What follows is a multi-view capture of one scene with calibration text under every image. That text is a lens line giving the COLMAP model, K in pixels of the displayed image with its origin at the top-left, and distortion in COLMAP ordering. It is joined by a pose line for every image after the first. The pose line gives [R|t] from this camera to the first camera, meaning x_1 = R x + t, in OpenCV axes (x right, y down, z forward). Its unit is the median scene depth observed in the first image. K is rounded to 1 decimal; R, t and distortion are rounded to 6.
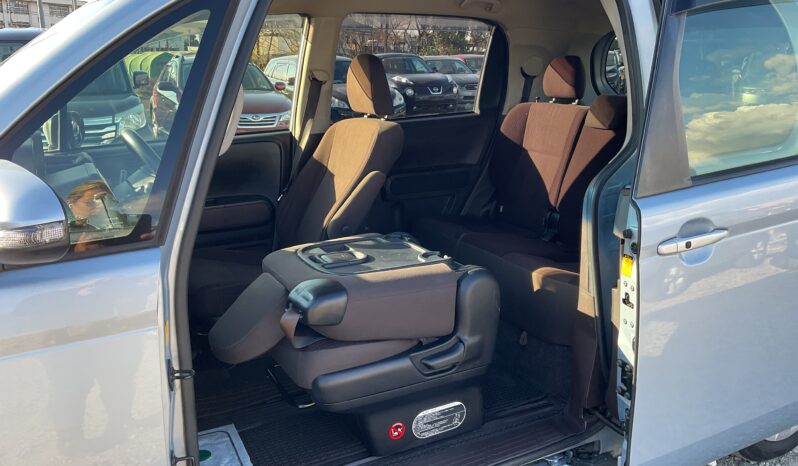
lens RADIAL K [[655.8, 0, 392.5], [0, 655.8, 239.1], [0, 0, 1]] dist [0.036241, -0.088439]
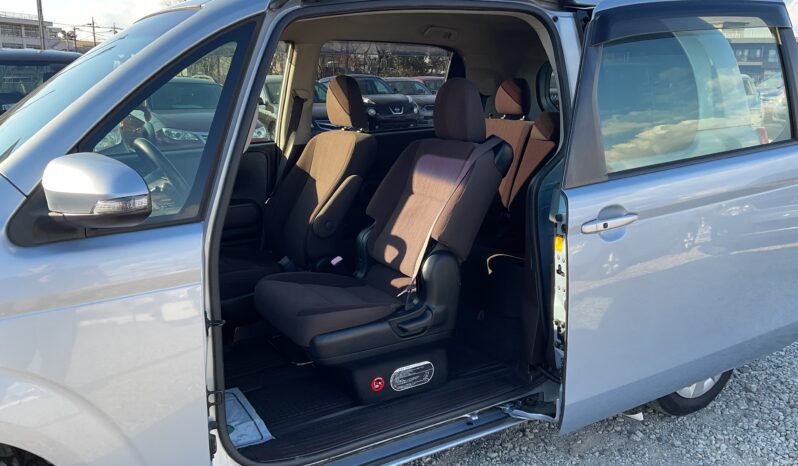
lens RADIAL K [[655.8, 0, 395.5], [0, 655.8, 241.2], [0, 0, 1]] dist [0.036241, -0.088439]
pose [[0.997934, -0.009964, 0.063477, -0.024388], [0.011698, 0.999567, -0.027015, 0.042447], [-0.063180, 0.027702, 0.997618, -0.153145]]
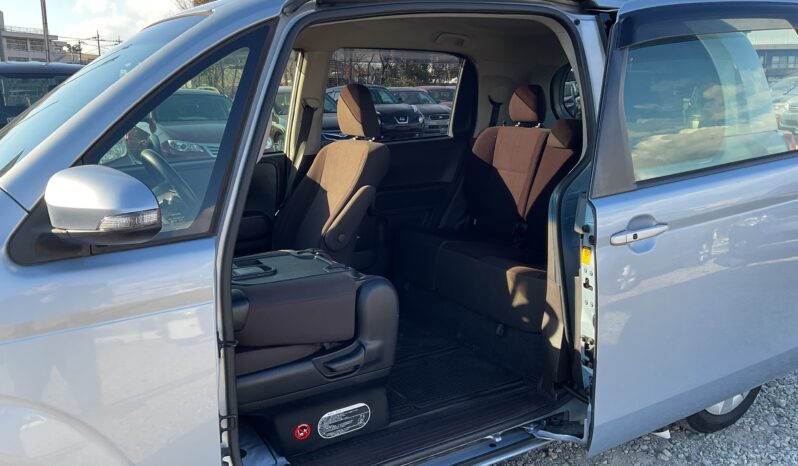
lens RADIAL K [[655.8, 0, 393.8], [0, 655.8, 240.7], [0, 0, 1]] dist [0.036241, -0.088439]
pose [[0.998350, -0.016780, 0.054909, -0.038997], [0.019125, 0.998915, -0.042456, 0.036575], [-0.054137, 0.043436, 0.997588, -0.116685]]
